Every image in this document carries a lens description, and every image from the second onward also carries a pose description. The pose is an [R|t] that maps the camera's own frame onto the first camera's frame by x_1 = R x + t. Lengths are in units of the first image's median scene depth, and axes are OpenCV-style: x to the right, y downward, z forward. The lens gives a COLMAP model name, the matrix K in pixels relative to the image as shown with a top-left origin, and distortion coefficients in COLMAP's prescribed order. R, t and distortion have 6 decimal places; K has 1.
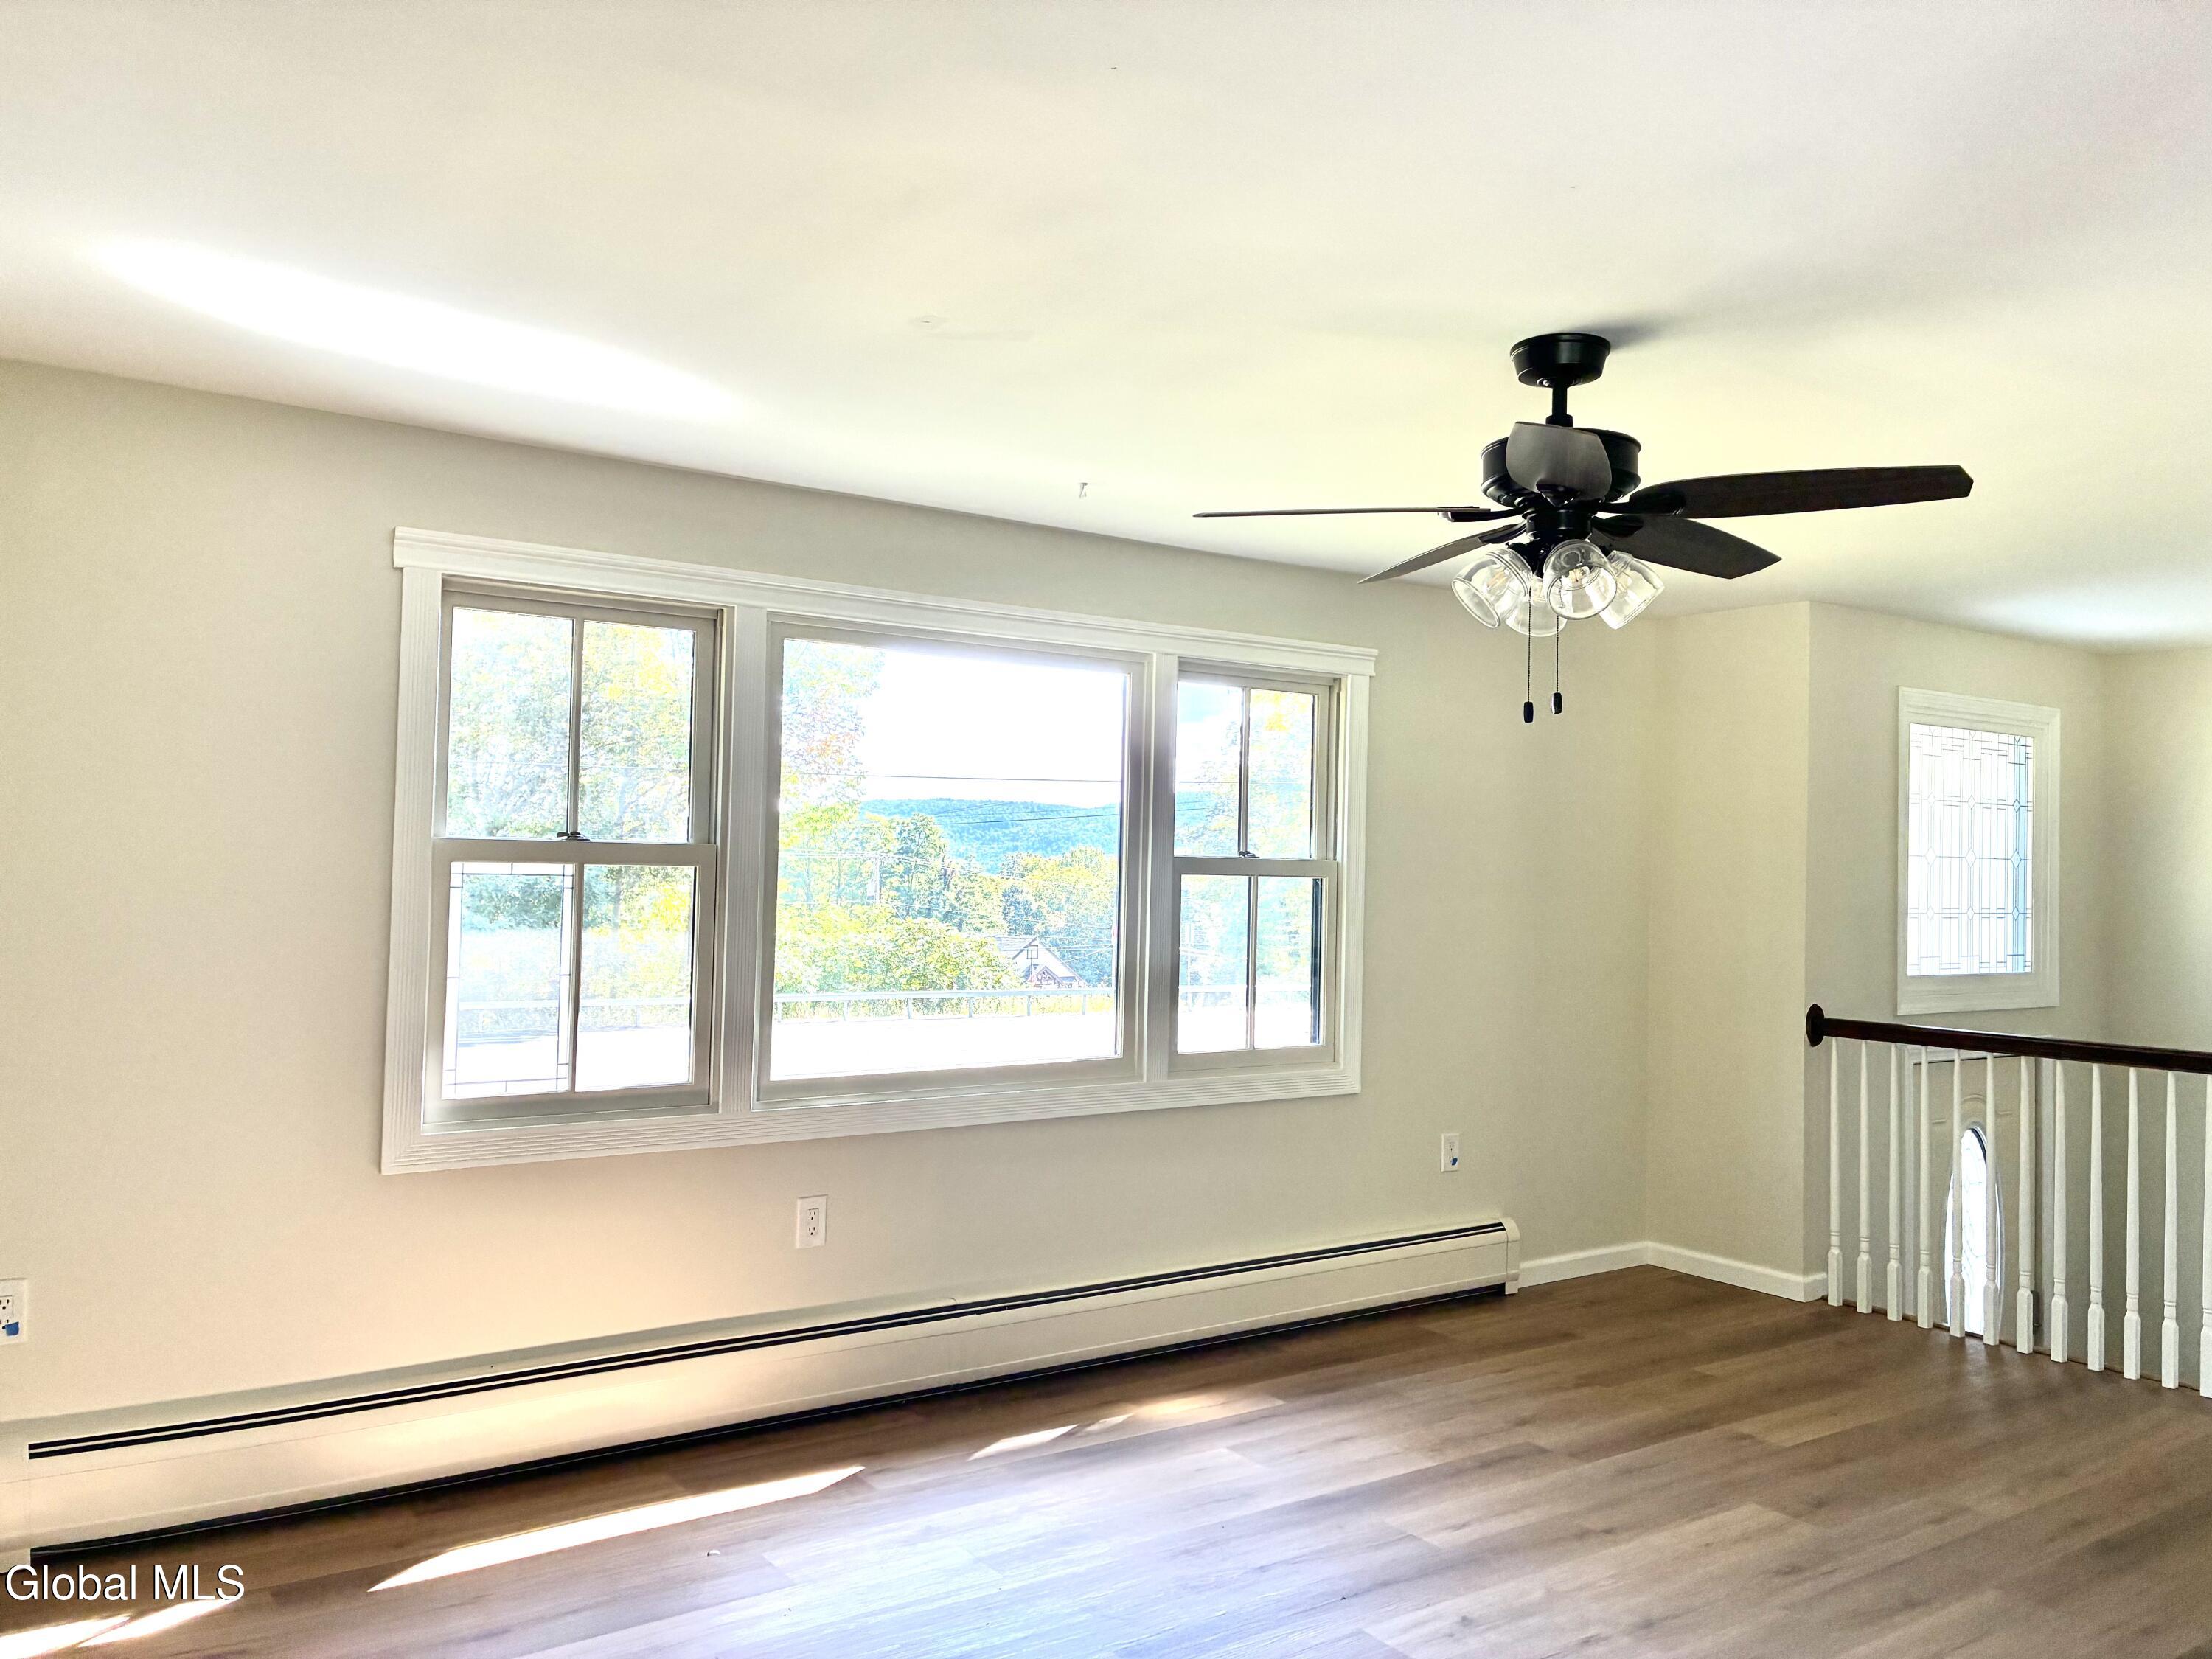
lens RADIAL K [[1672.7, 0, 1119.3], [0, 1672.7, 830.9], [0, 0, 1]] dist [0.024177, -0.027663]
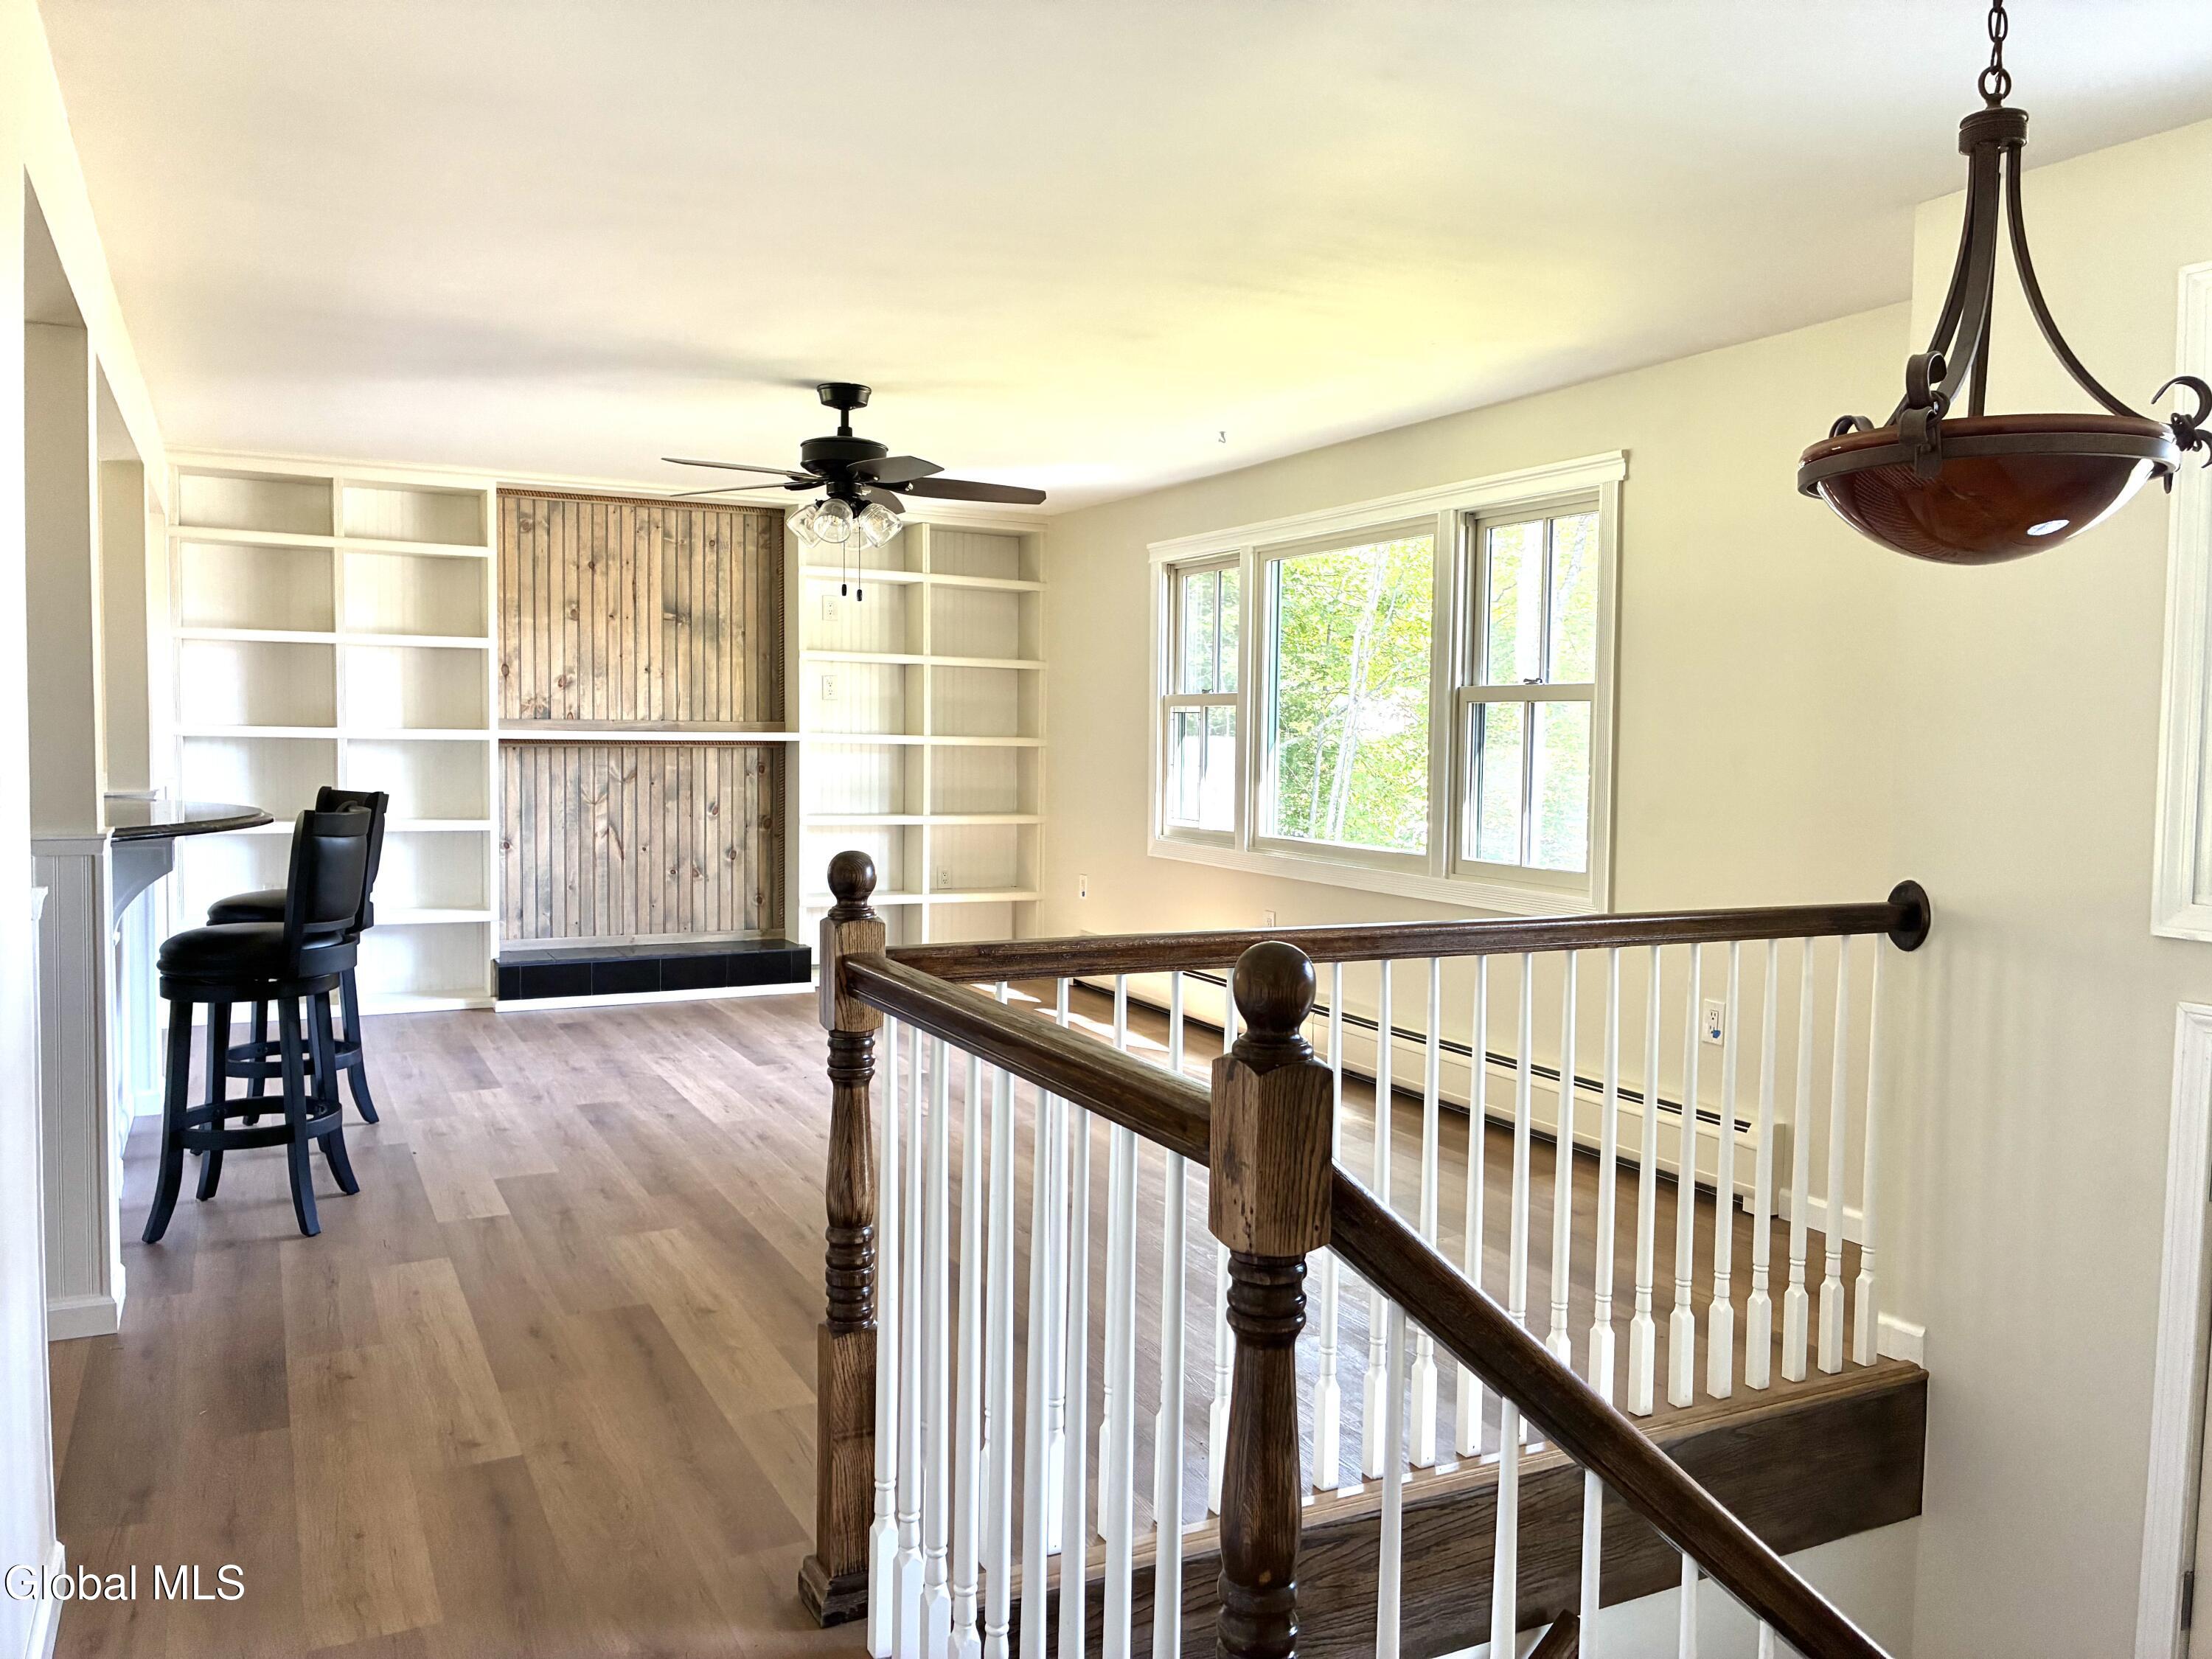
lens RADIAL K [[1672.7, 0, 1119.8], [0, 1672.7, 831.1], [0, 0, 1]] dist [0.024177, -0.027663]
pose [[-0.138218, 0.051587, -0.989057, 0.987522], [0.033209, 0.998322, 0.047429, 0.042196], [0.989845, -0.026290, -0.139700, 0.761516]]
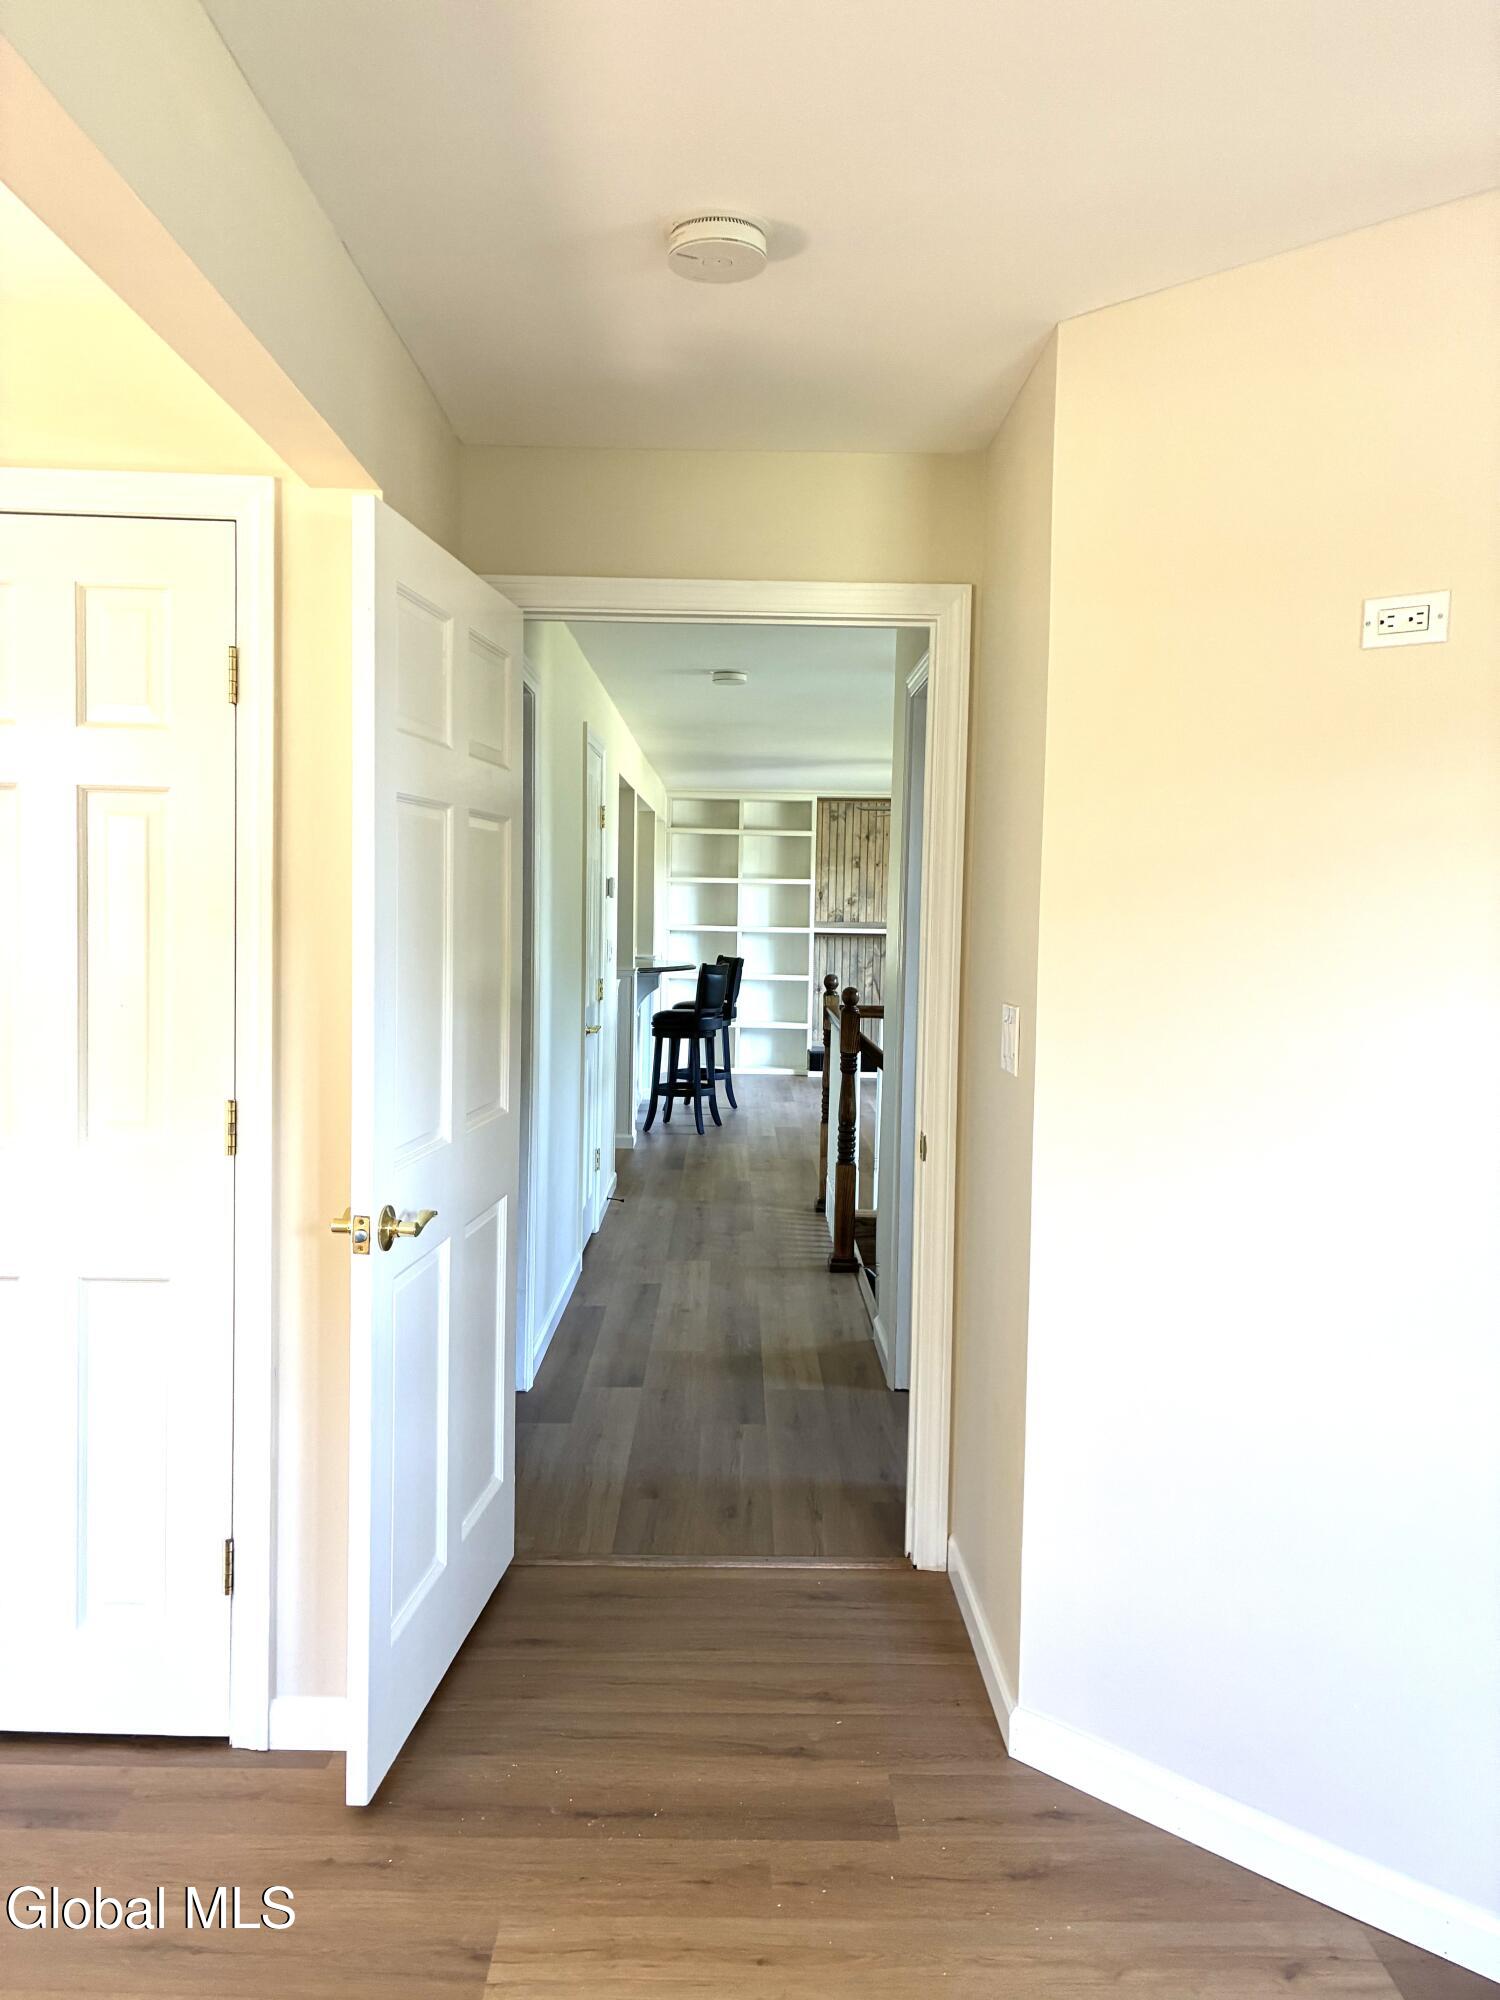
lens RADIAL K [[1512.3, 0, 746.4], [0, 1512.3, 994.9], [0, 0, 1]] dist [0.024177, -0.027663]
pose [[-0.568122, 0.033582, -0.822259, 1.162822], [0.017905, 0.999435, 0.028447, 0.042308], [0.822750, 0.001439, -0.568402, 0.900823]]
